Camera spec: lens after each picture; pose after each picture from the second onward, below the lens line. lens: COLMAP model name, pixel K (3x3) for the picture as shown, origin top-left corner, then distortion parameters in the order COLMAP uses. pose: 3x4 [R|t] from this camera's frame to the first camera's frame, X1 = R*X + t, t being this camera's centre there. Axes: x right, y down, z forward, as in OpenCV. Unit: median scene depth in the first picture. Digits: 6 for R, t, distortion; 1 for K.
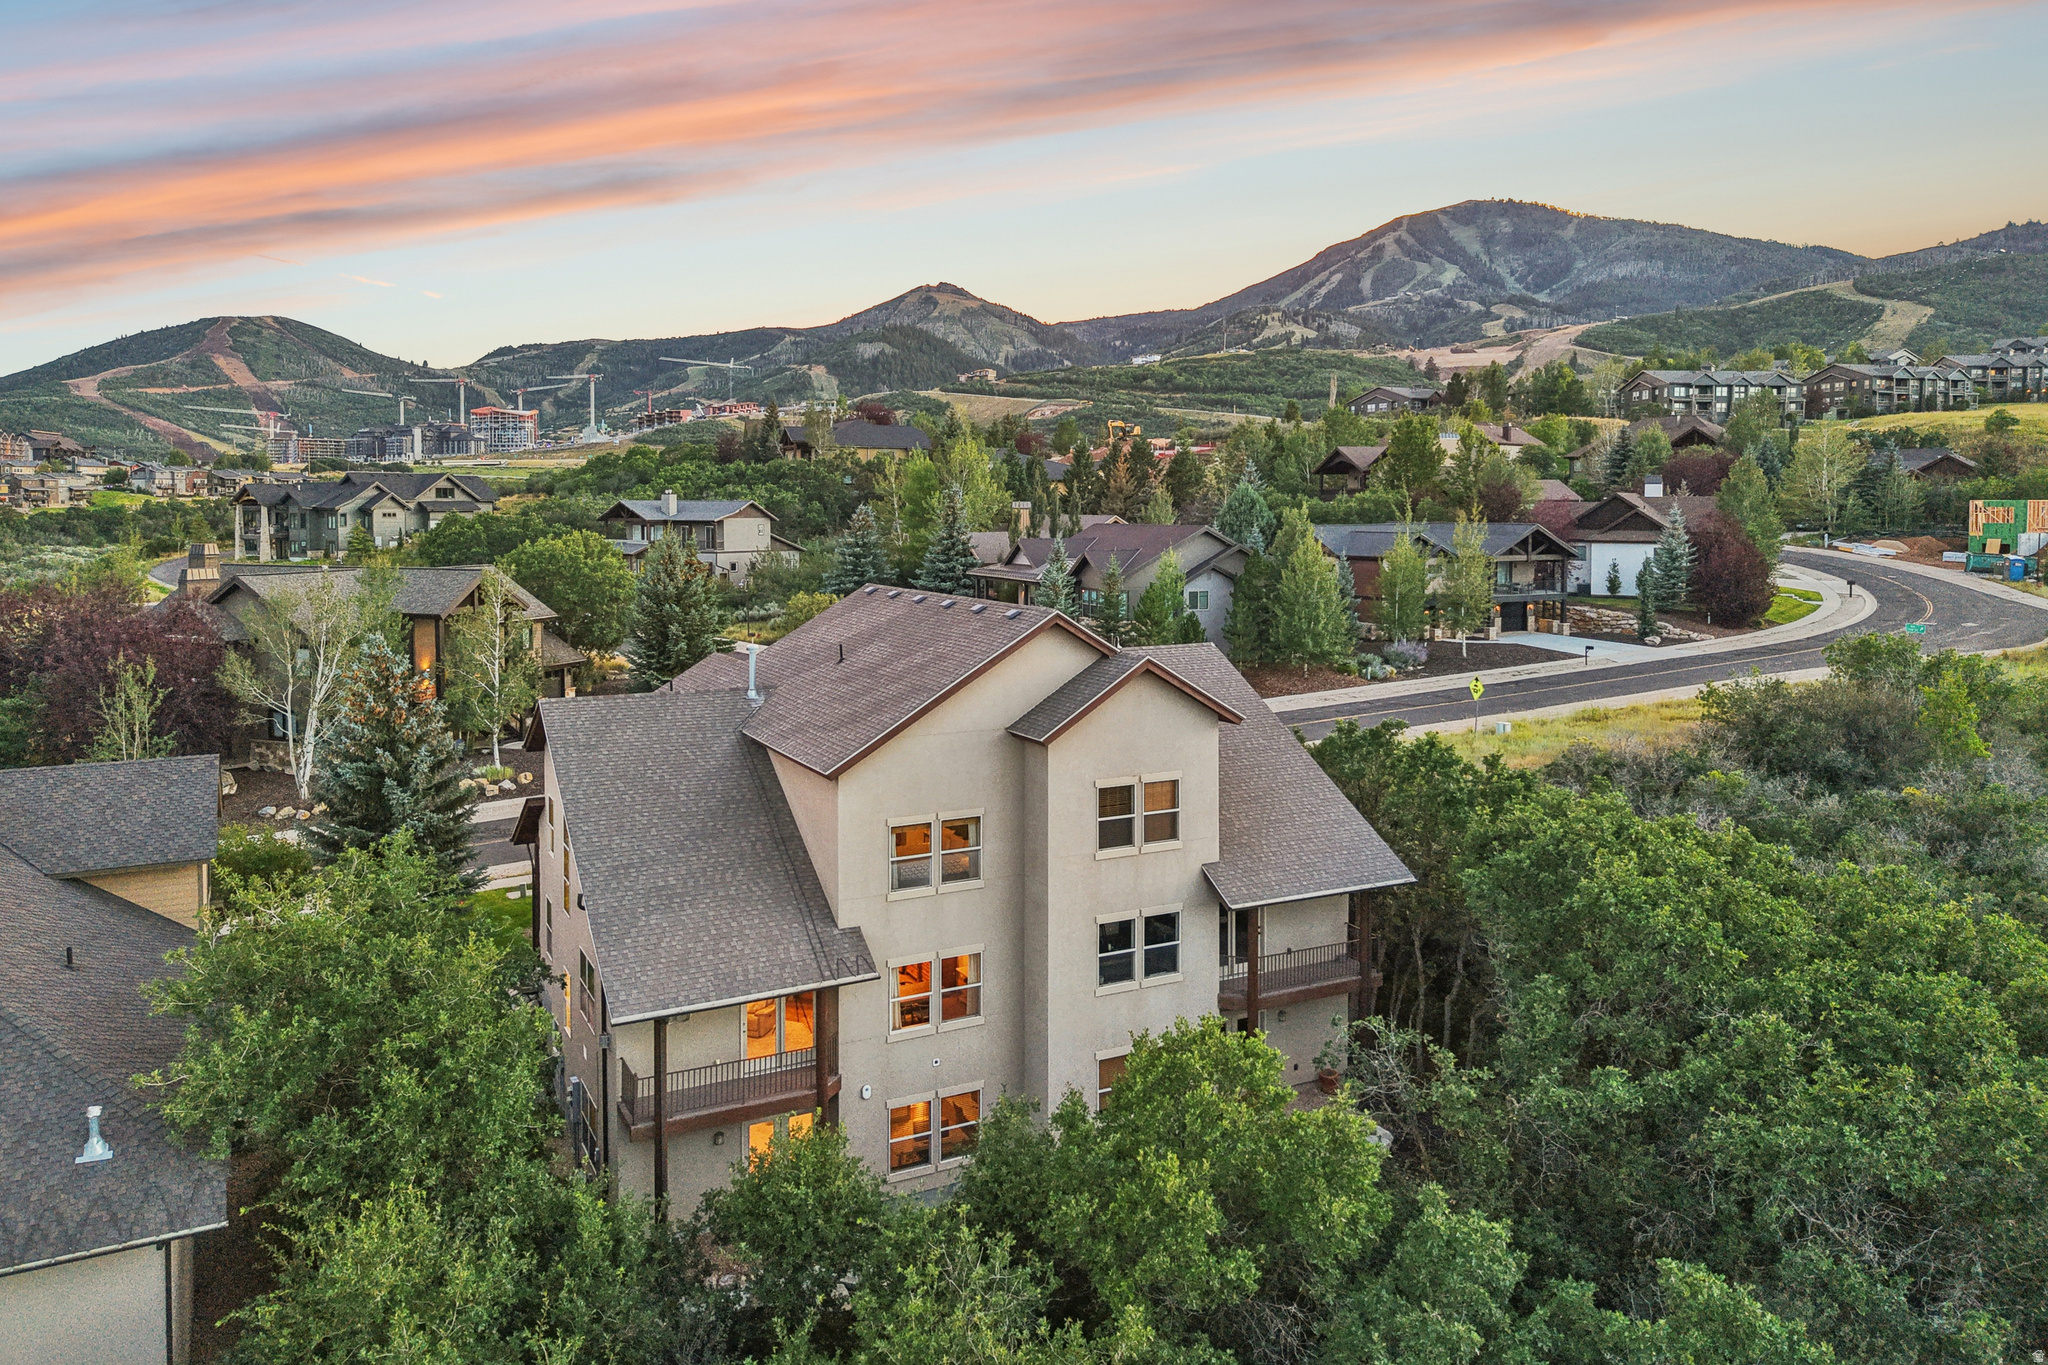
lens RADIAL K [[1407.3, 0, 1018.2], [0, 1407.3, 534.2], [0, 0, 1]] dist [0.041158, -0.047856]
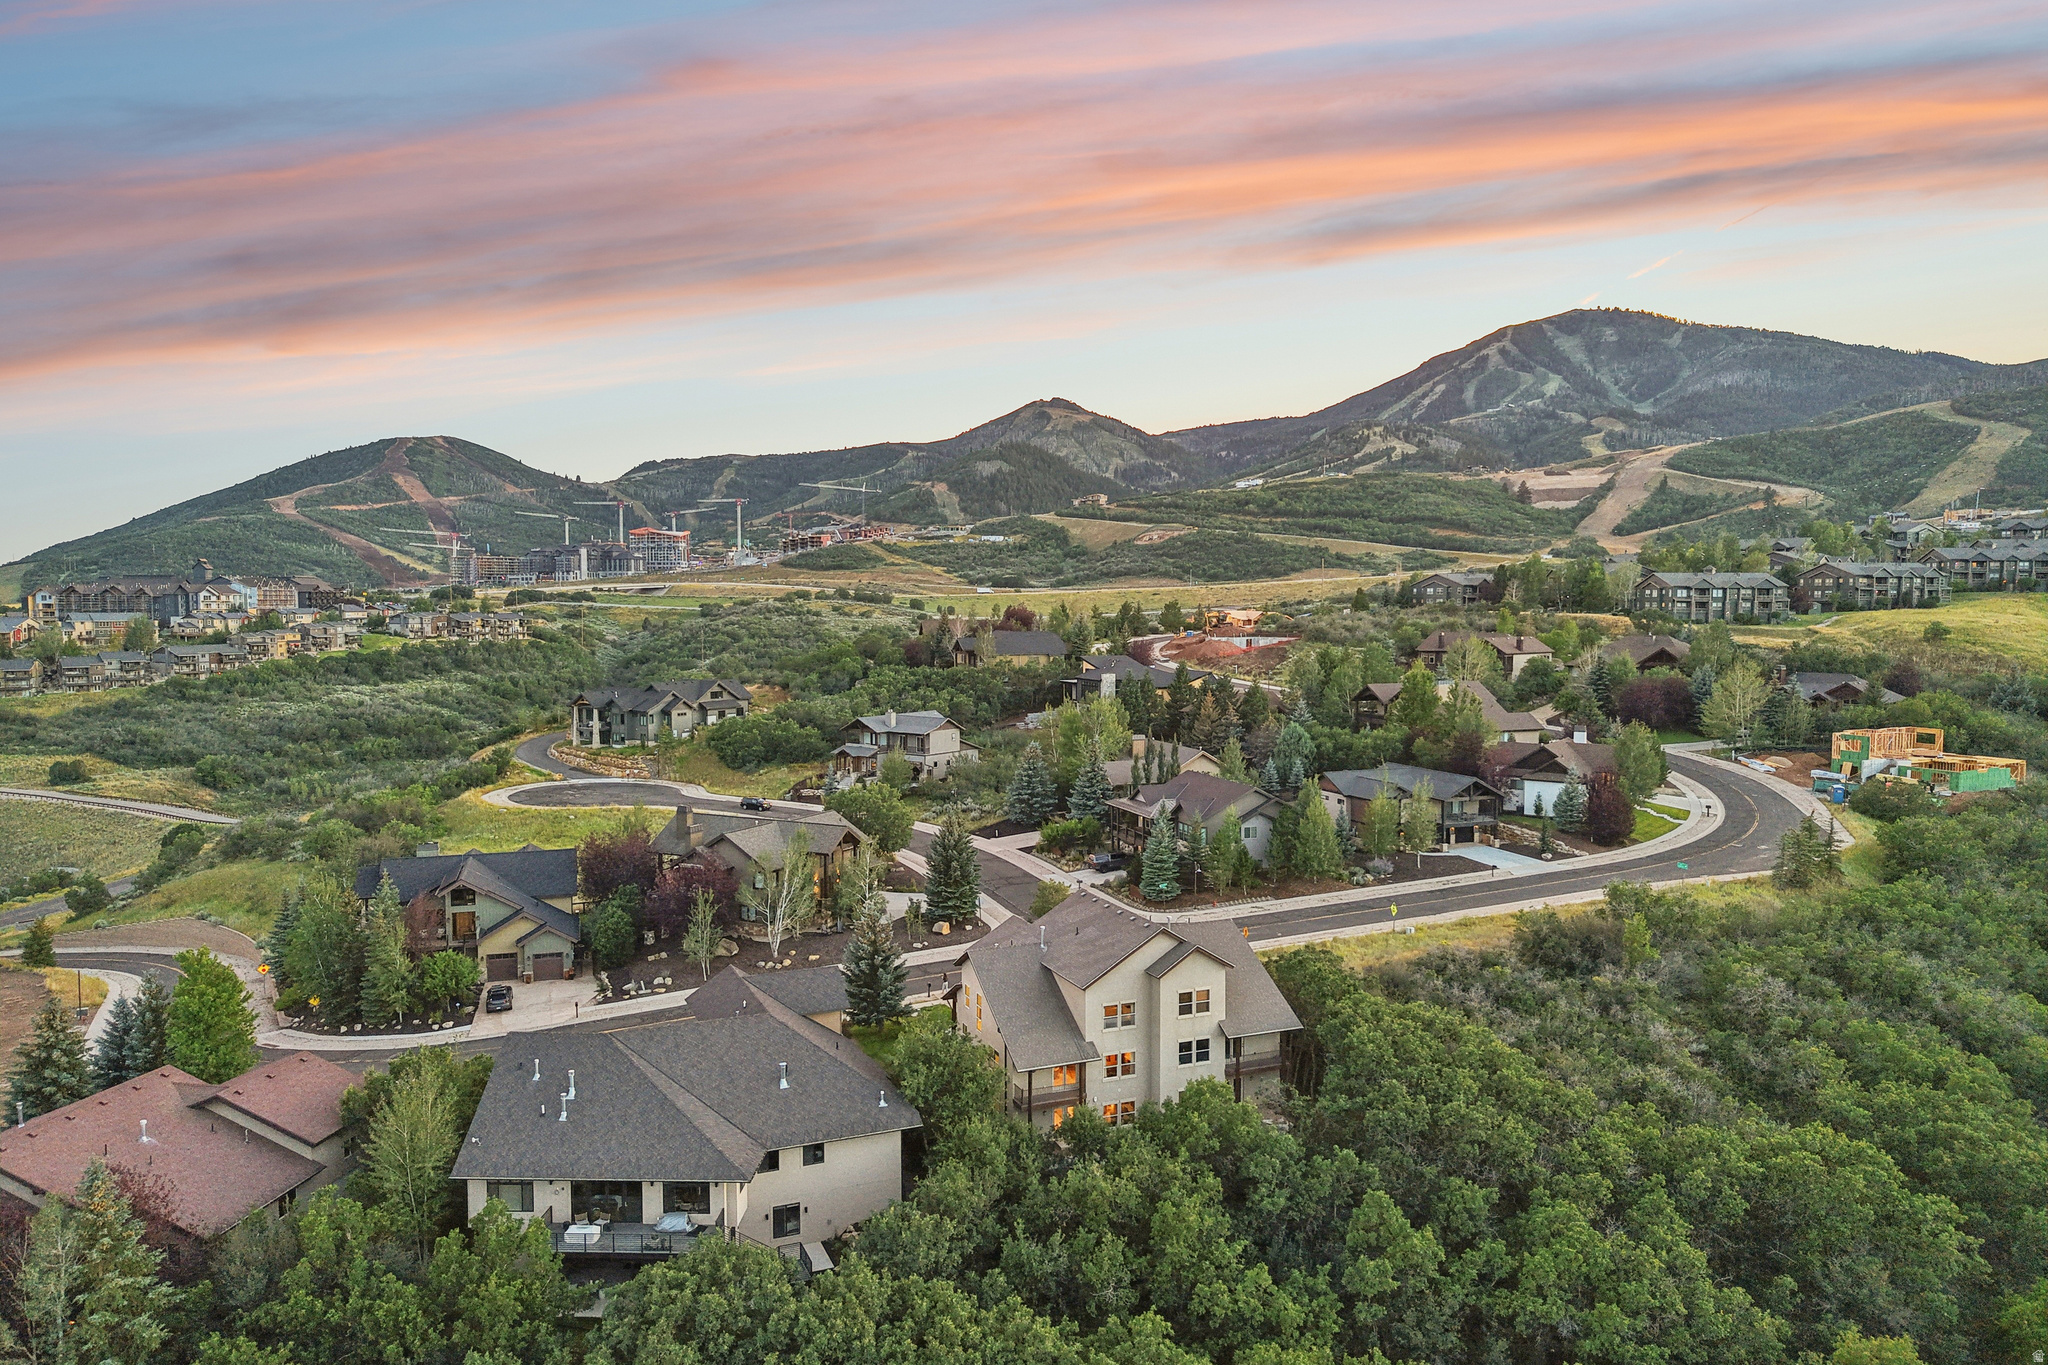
lens RADIAL K [[1346.2, 0, 1024.0], [0, 1346.2, 682.5], [0, 0, 1]] dist [0.043426, -0.042887]
pose [[0.997144, 0.006209, -0.075268, -0.003174], [-0.003458, 0.999323, 0.036620, -0.032992], [0.075444, -0.036255, 0.996491, -0.102711]]
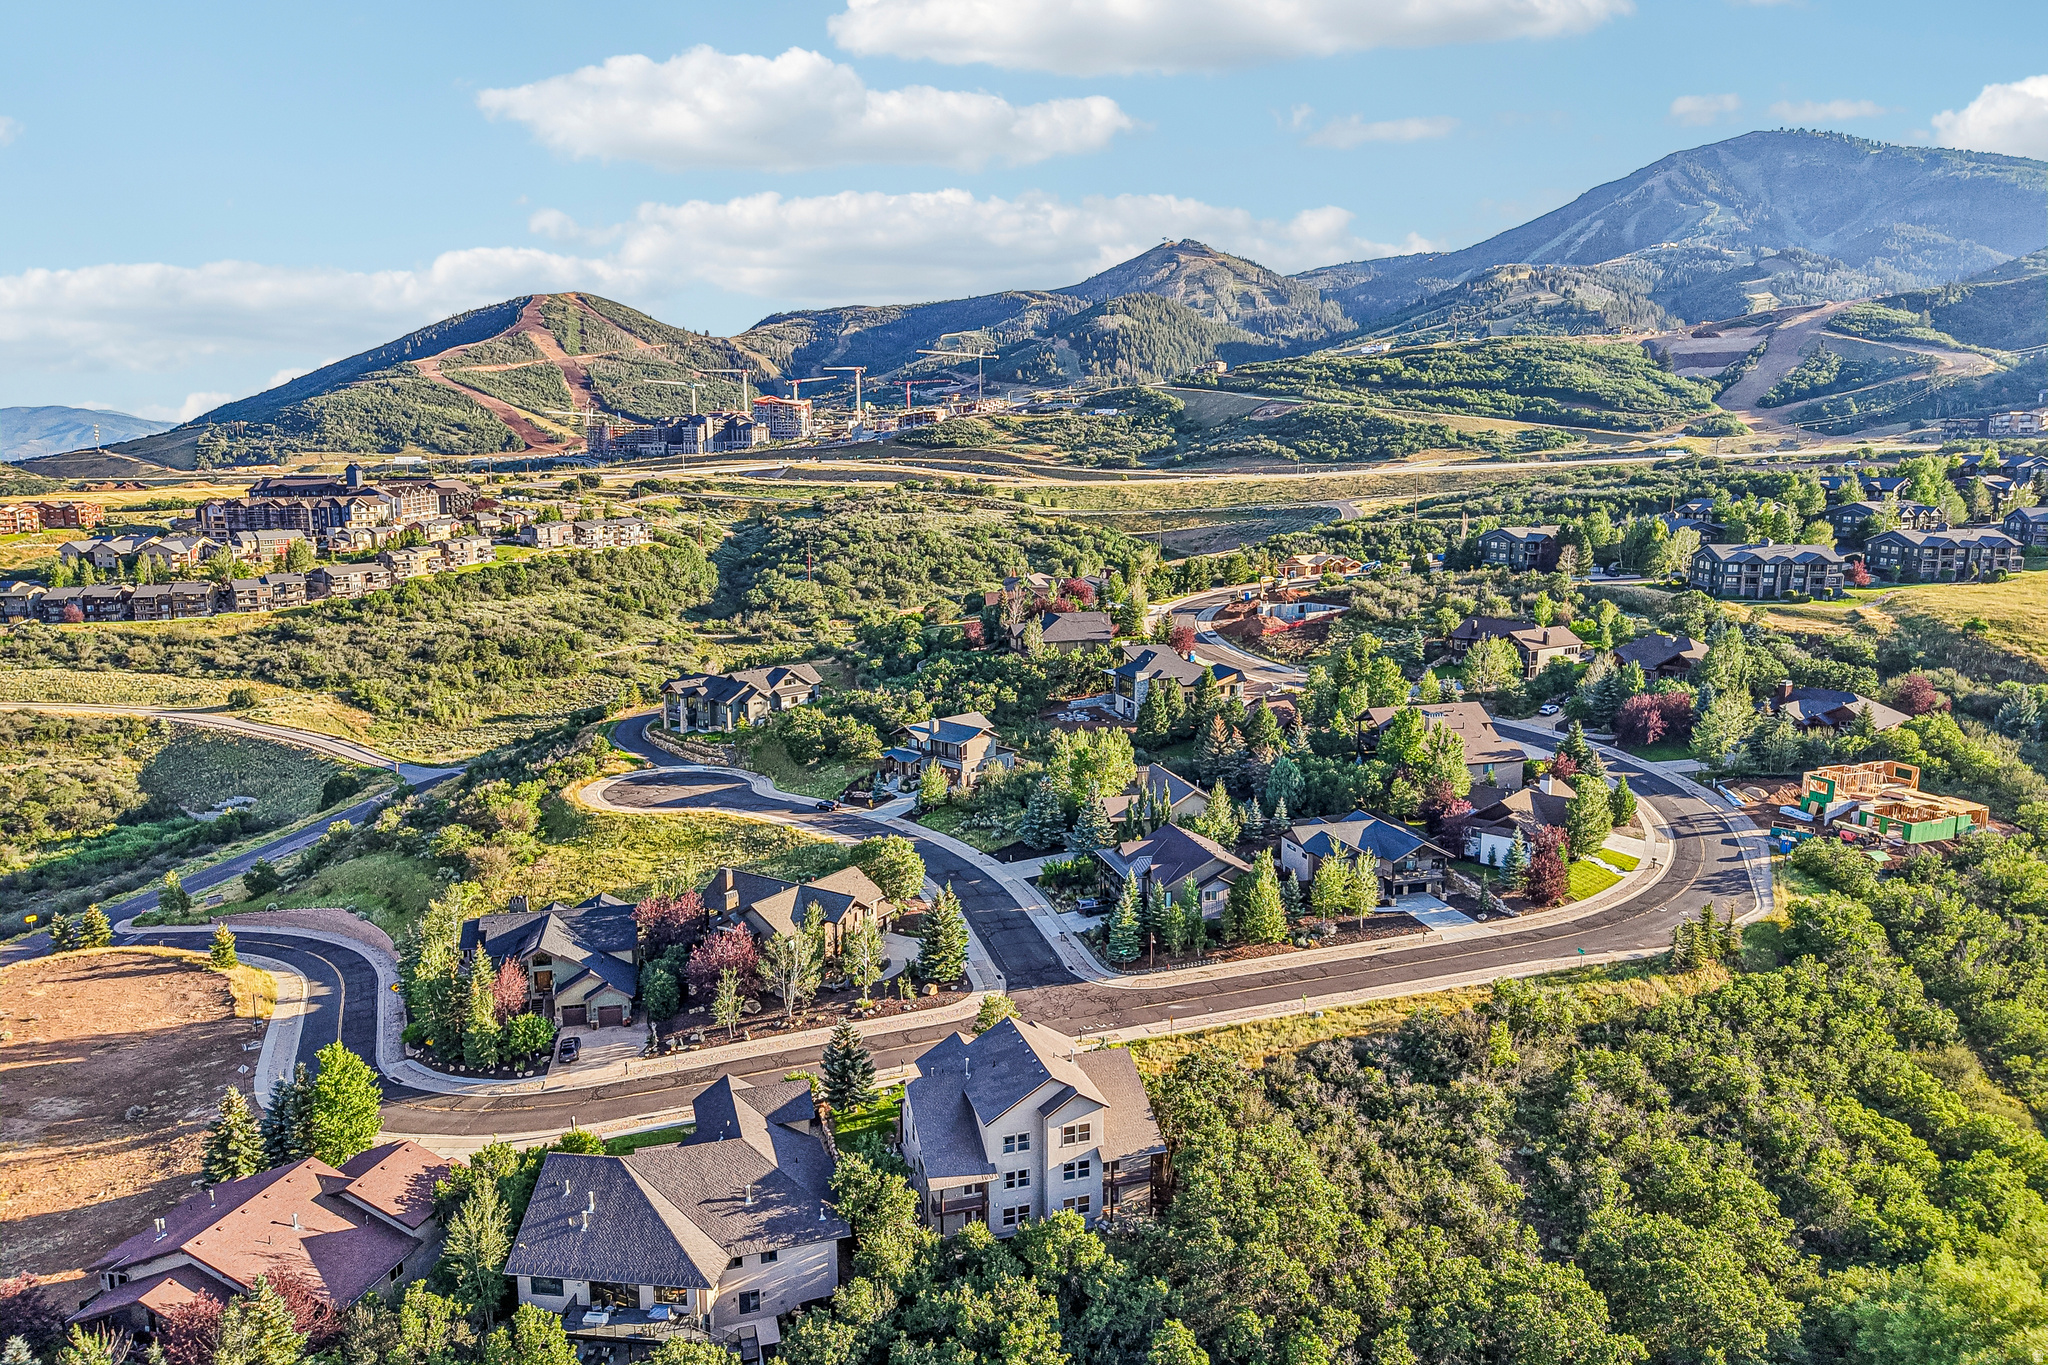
lens RADIAL K [[1346.2, 0, 1024.0], [0, 1346.2, 682.5], [0, 0, 1]] dist [0.043426, -0.042887]
pose [[0.985692, 0.028262, -0.166173, 0.030818], [-0.003344, 0.988929, 0.148354, -0.089161], [0.168526, -0.145675, 0.974873, -0.134120]]
